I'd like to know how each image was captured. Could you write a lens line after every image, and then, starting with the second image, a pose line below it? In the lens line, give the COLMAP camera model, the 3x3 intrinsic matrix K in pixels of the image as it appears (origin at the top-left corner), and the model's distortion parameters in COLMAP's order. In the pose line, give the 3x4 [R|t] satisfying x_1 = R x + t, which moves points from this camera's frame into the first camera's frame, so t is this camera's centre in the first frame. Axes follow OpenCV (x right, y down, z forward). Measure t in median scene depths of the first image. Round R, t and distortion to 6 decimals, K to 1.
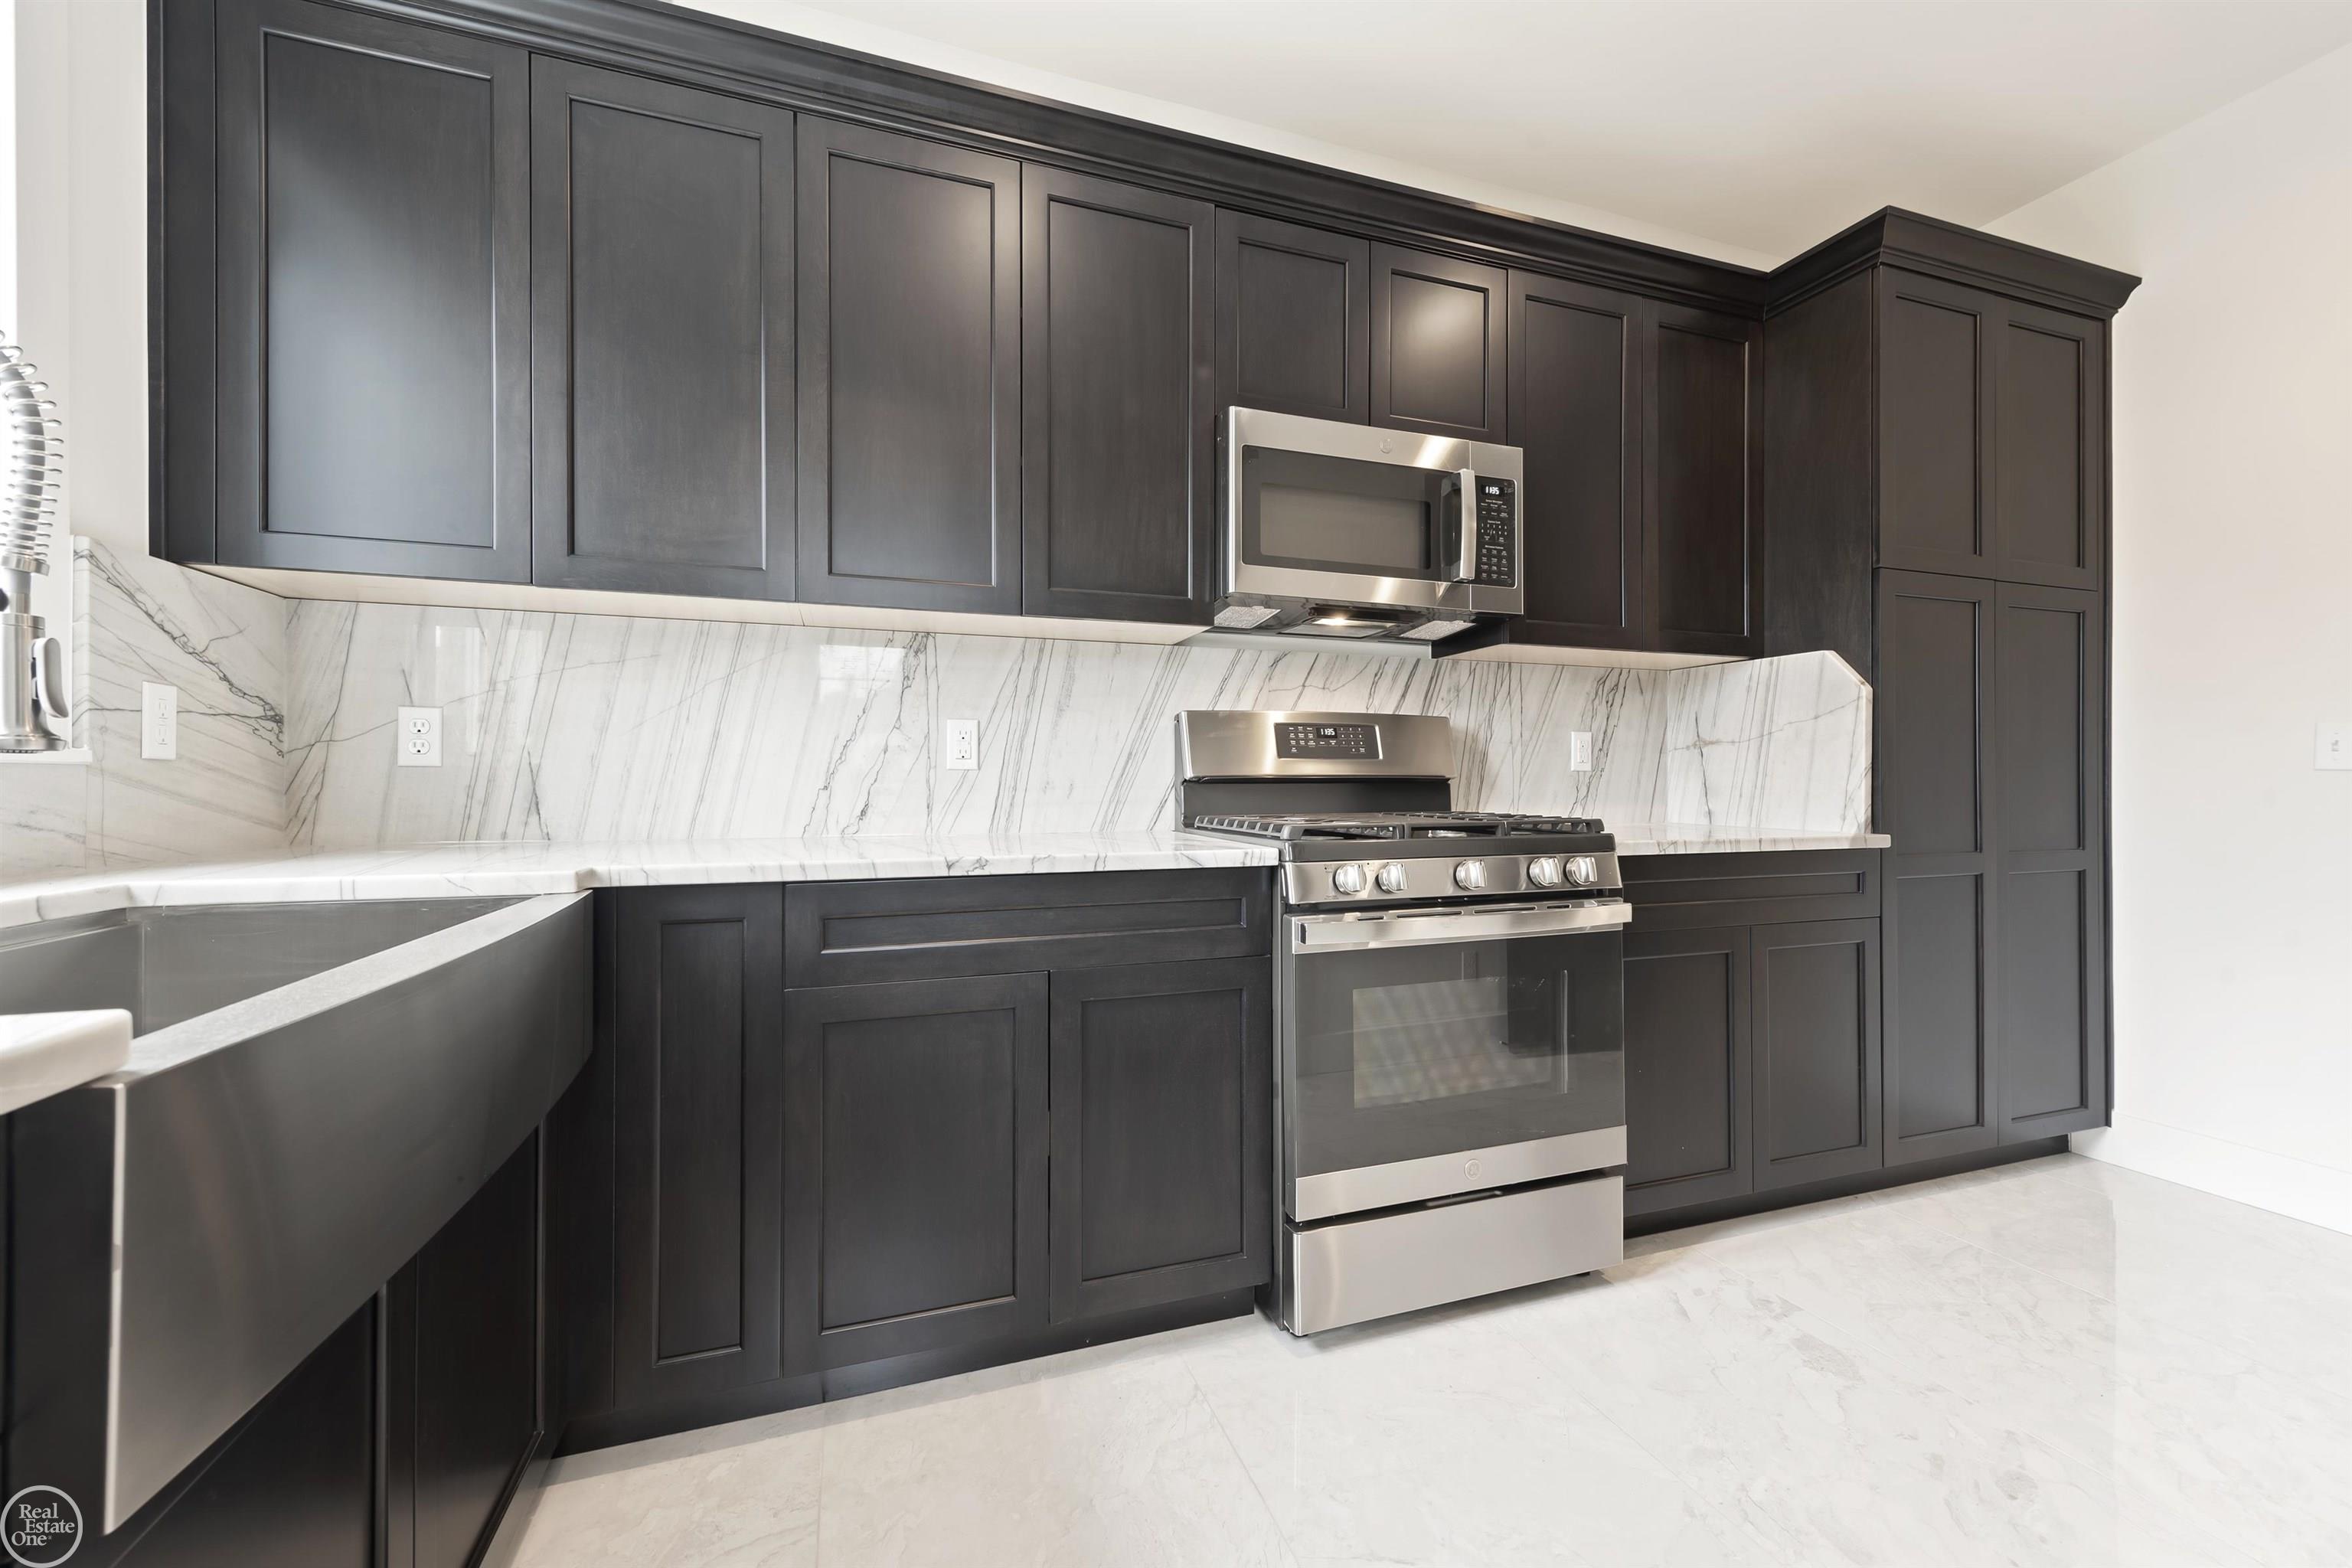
lens RADIAL K [[969.0, 0, 1190.1], [0, 969.0, 780.8], [0, 0, 1]] dist [0.019180, -0.001340]
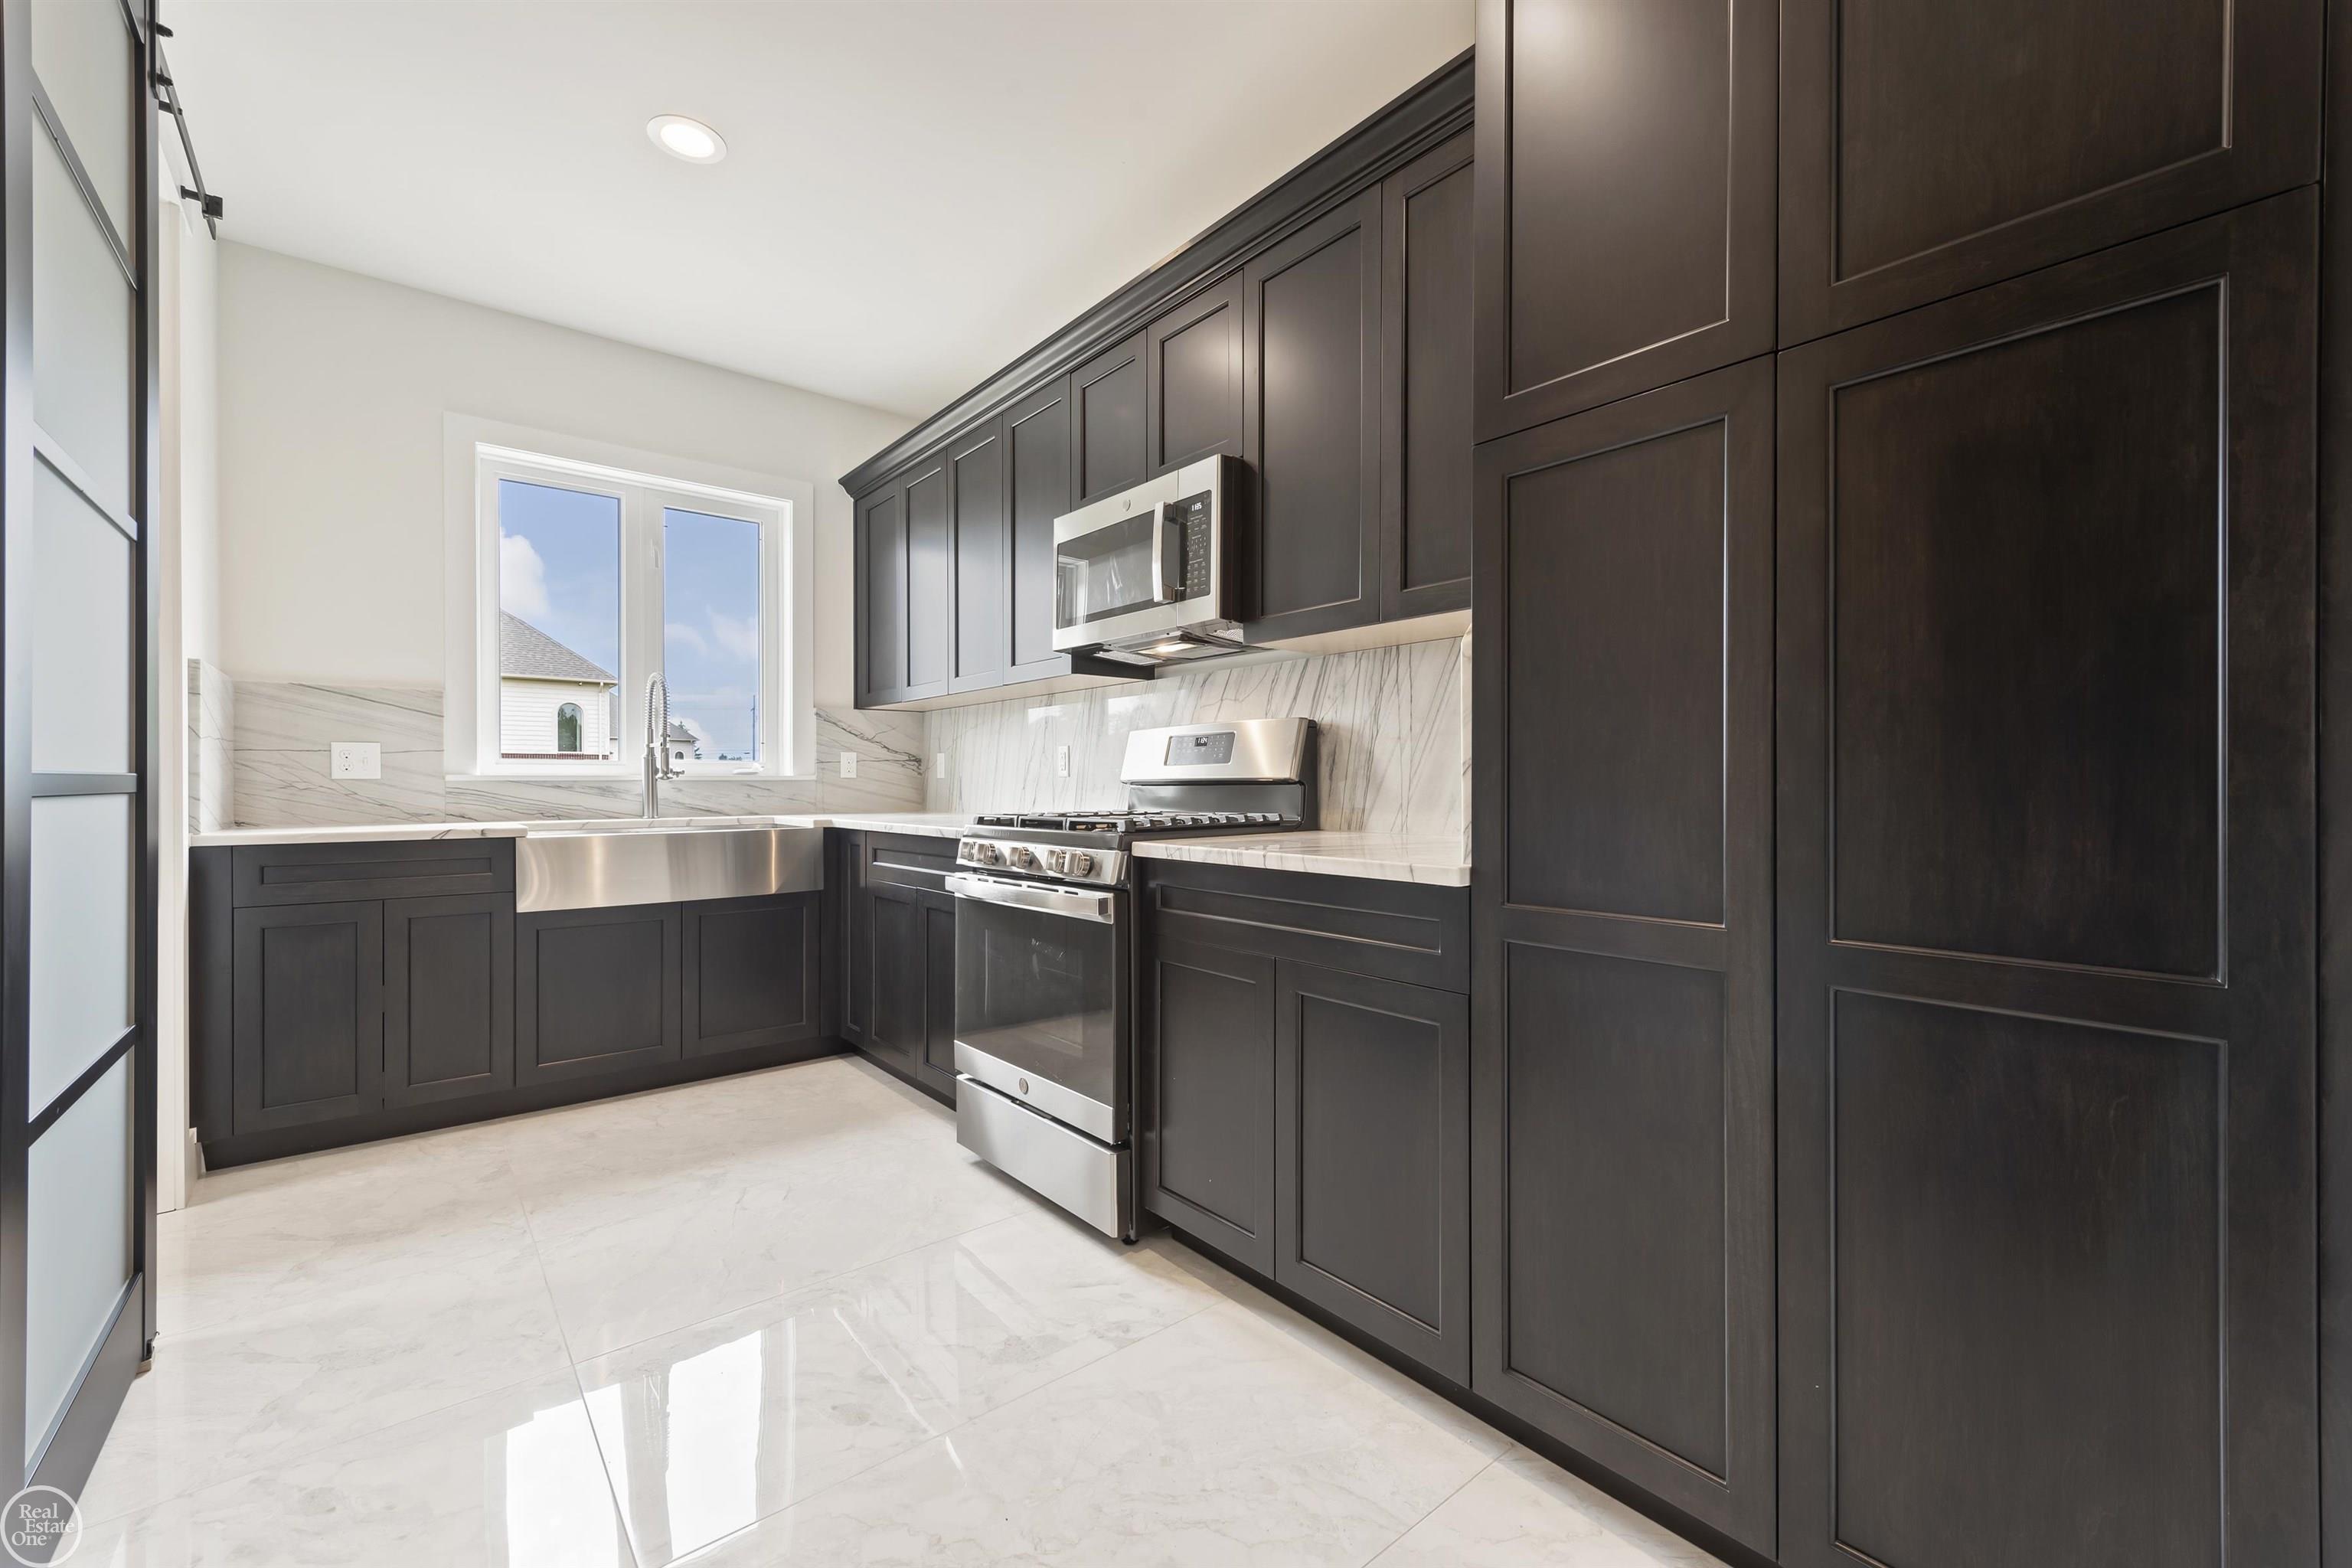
lens RADIAL K [[969.0, 0, 1191.7], [0, 969.0, 782.8], [0, 0, 1]] dist [0.019180, -0.001340]
pose [[0.326549, -0.000276, -0.945180, 1.319495], [0.008110, 0.999964, 0.002510, -0.003620], [0.945145, -0.008485, 0.326540, 0.660678]]
